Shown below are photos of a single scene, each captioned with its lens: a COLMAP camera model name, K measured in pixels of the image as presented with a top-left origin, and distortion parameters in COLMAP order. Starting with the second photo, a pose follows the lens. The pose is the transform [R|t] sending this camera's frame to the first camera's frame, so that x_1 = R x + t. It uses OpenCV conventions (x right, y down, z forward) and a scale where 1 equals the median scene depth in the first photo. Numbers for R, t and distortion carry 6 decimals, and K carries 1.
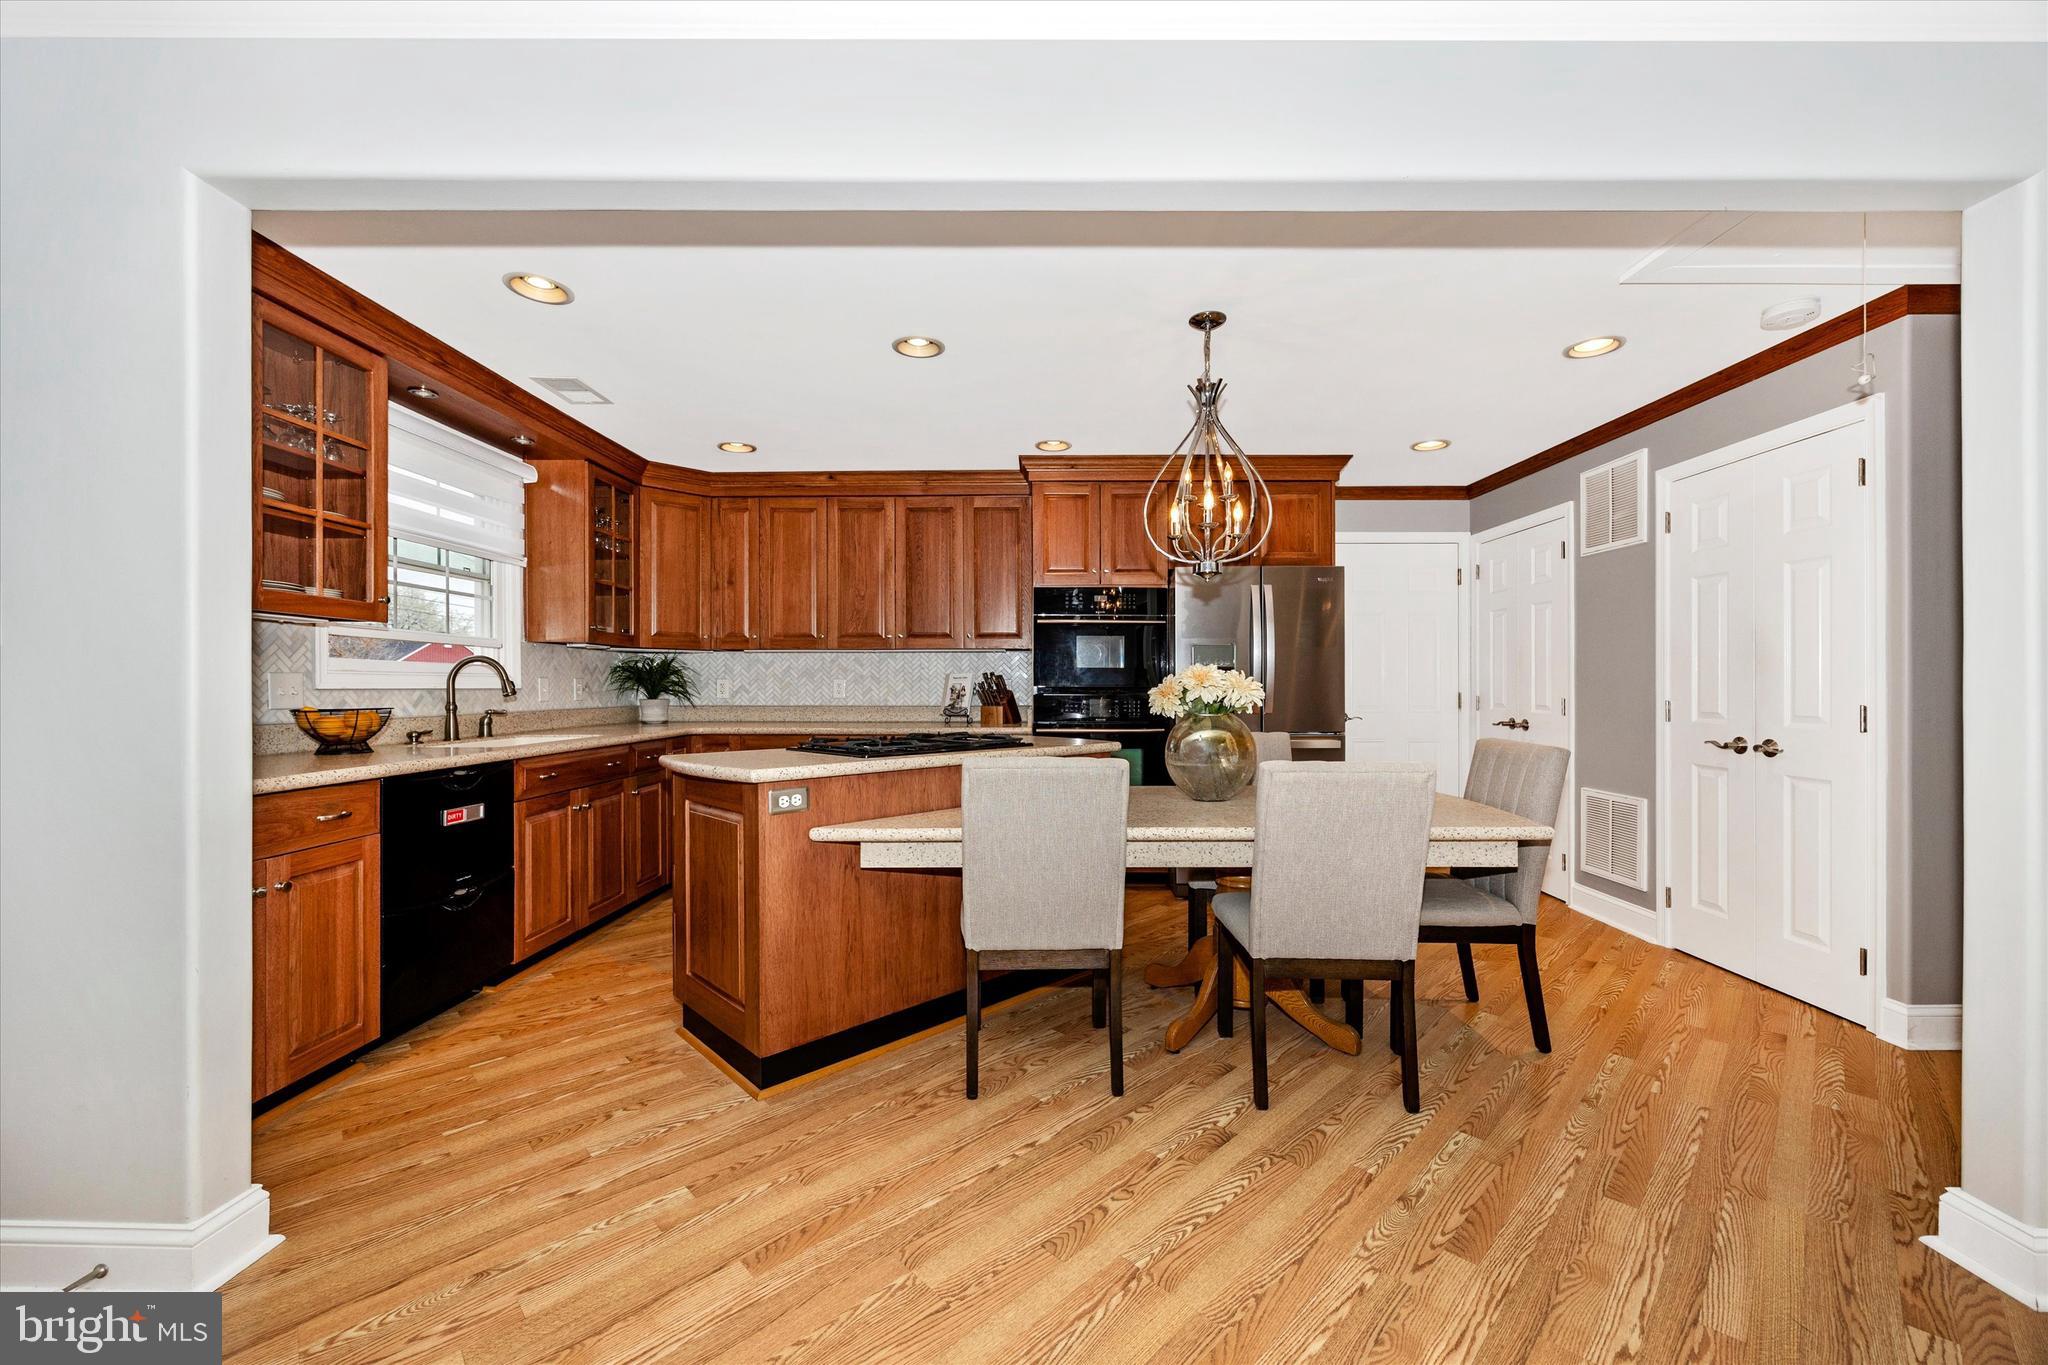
lens RADIAL K [[792.2, 0, 1028.5], [0, 792.2, 686.7], [0, 0, 1]] dist [-0.001924, 0.000183]
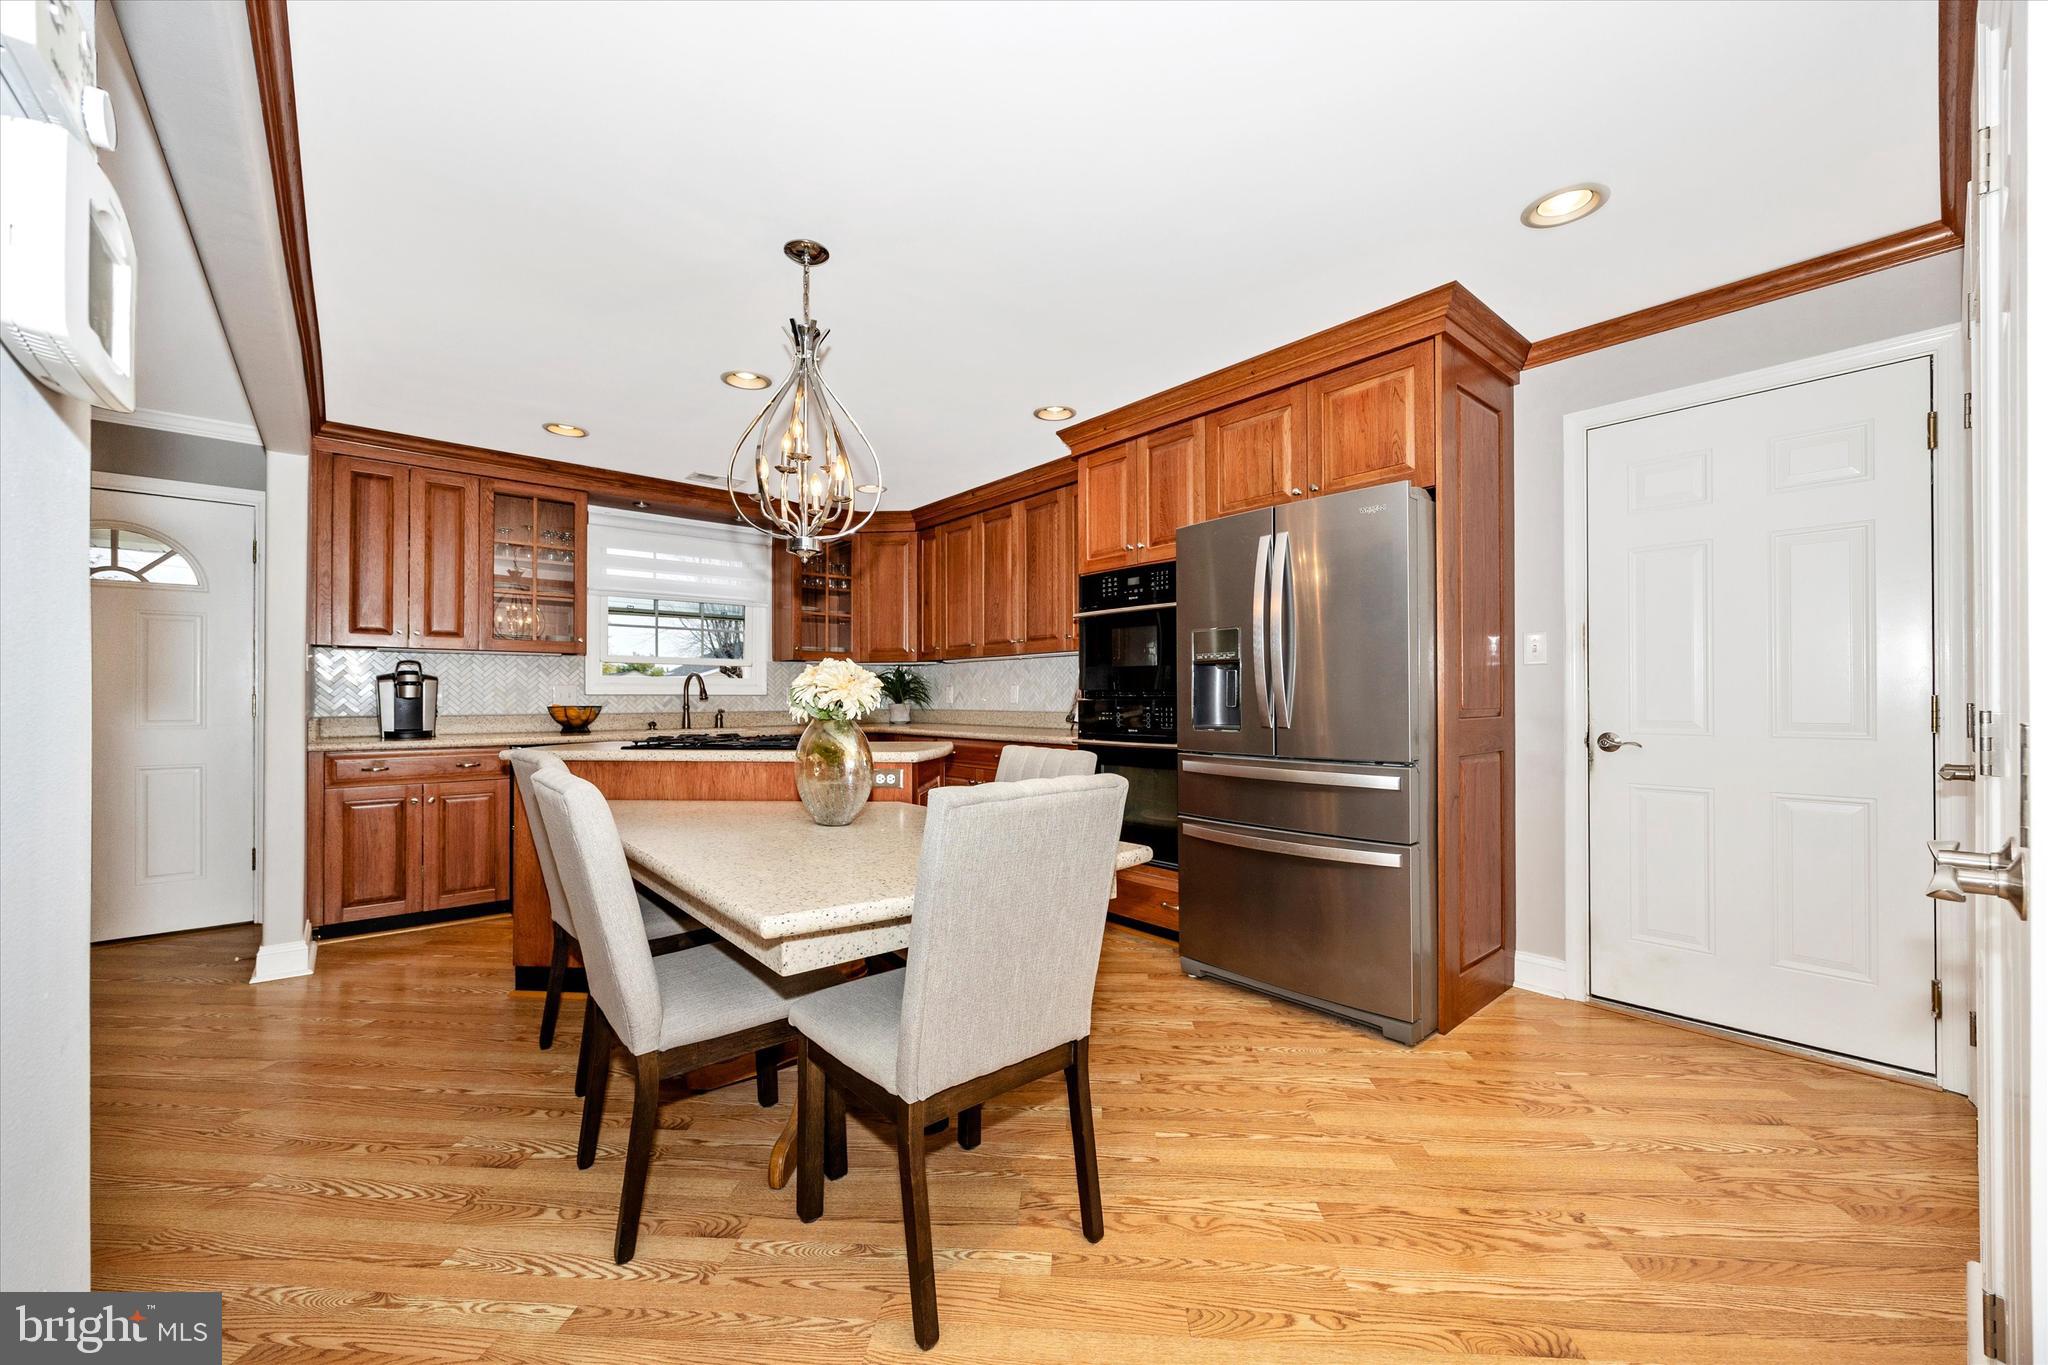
lens RADIAL K [[786.3, 0, 1028.6], [0, 786.3, 690.6], [0, 0, 1]] dist [-0.001422, 0.000080]
pose [[0.654471, -0.008451, -0.756040, 0.991685], [0.002419, 0.999956, -0.009083, 0.012362], [0.756083, 0.004115, 0.654462, 0.622856]]
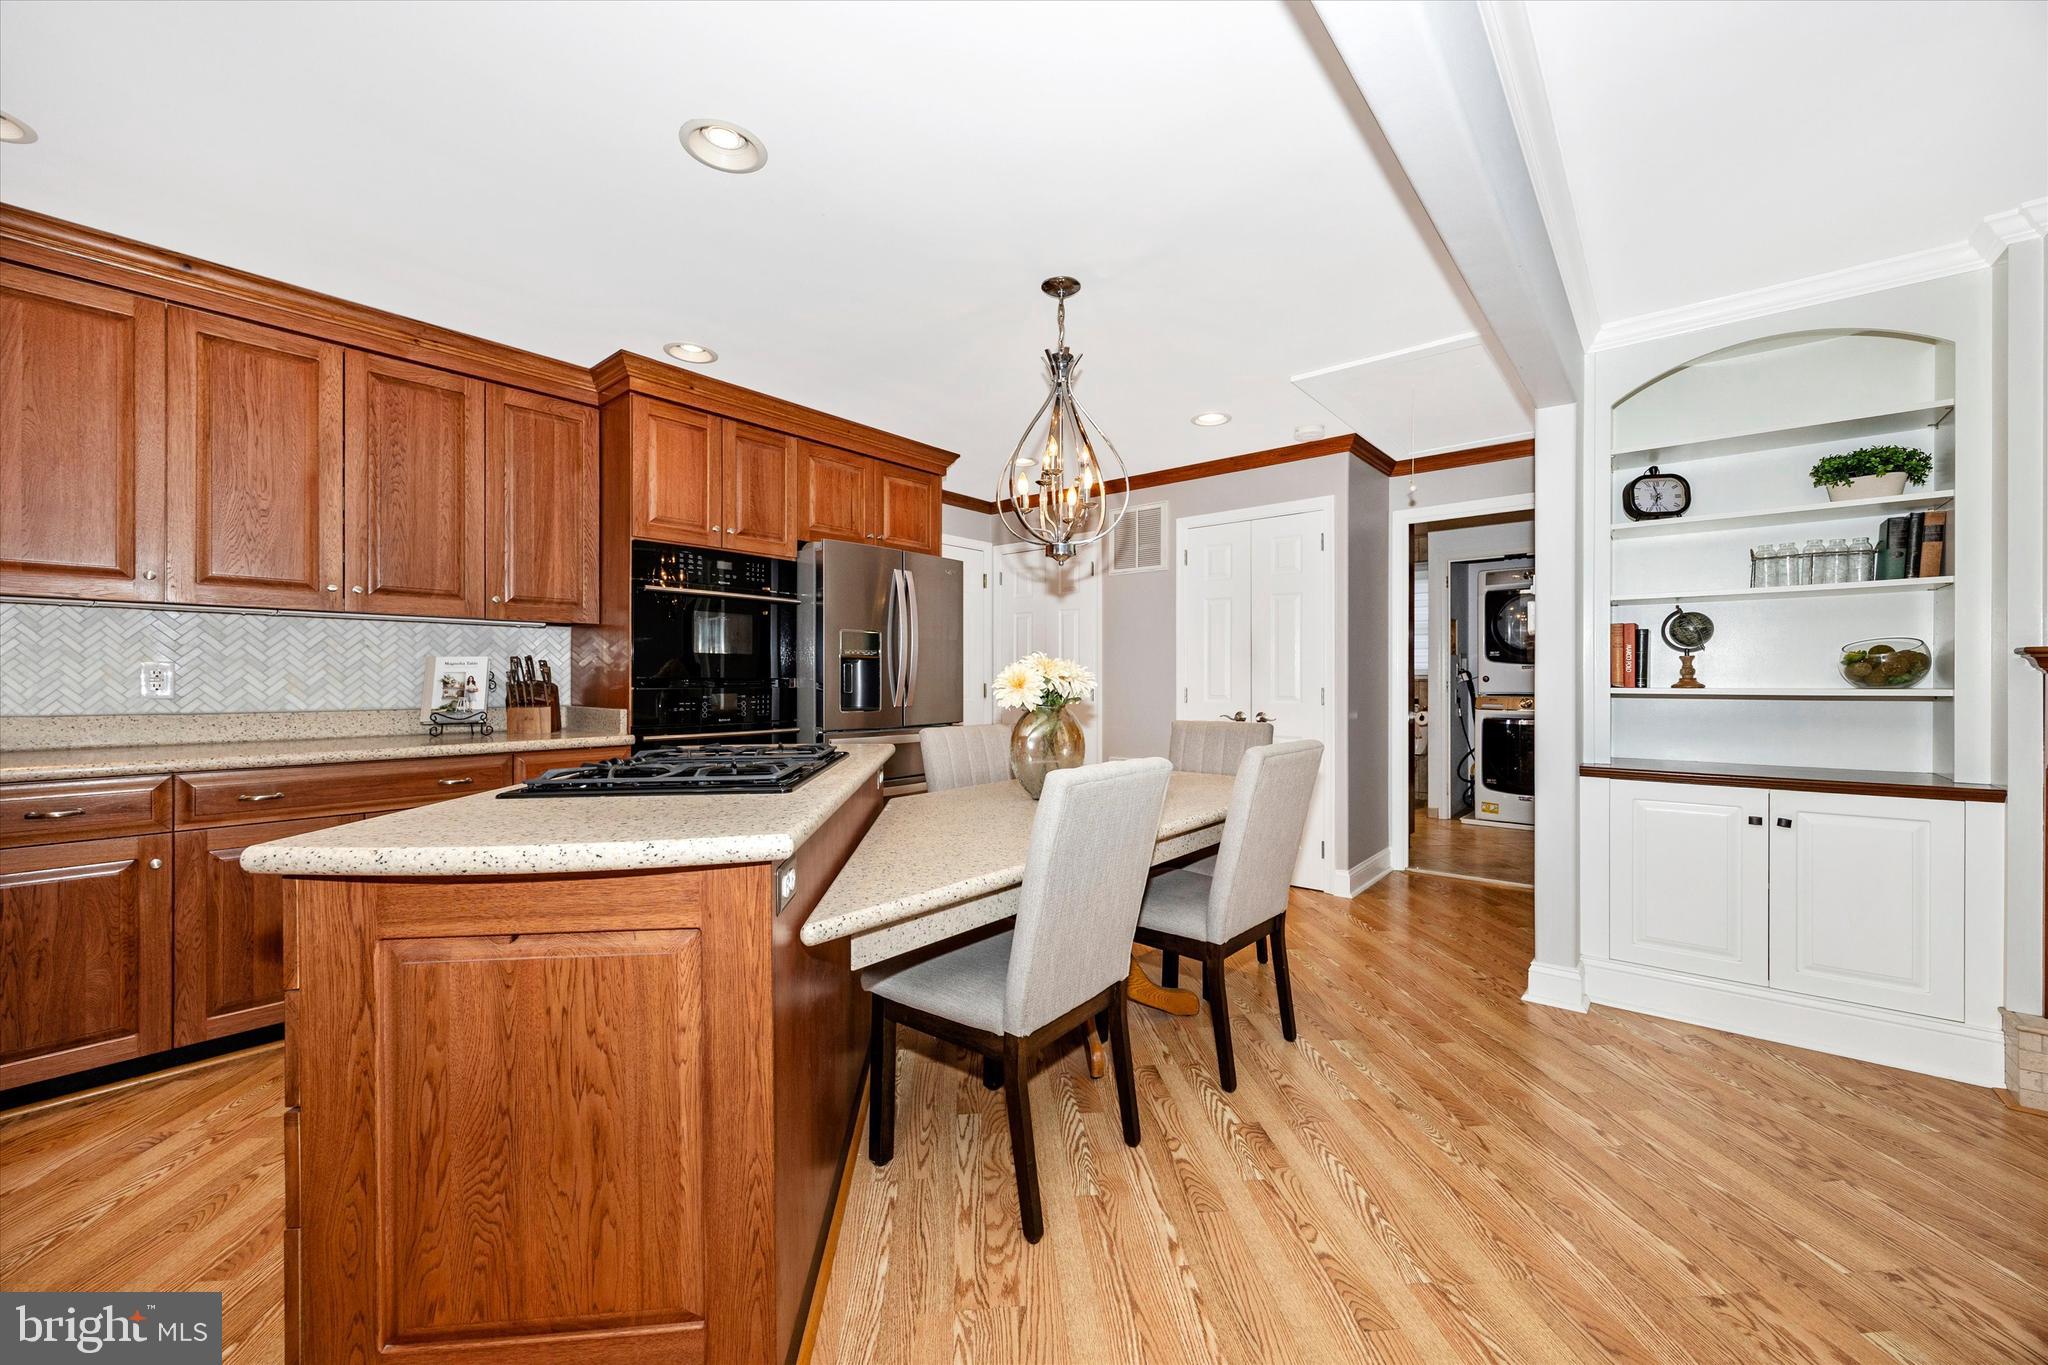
lens RADIAL K [[783.0, 0, 1031.7], [0, 783.0, 678.9], [0, 0, 1]] dist [-0.000942, -0.000161]
pose [[0.634461, -0.000323, 0.772955, -0.497354], [0.003423, 0.999991, -0.002392, 0.006682], [-0.772947, 0.004163, 0.634457, 0.434284]]
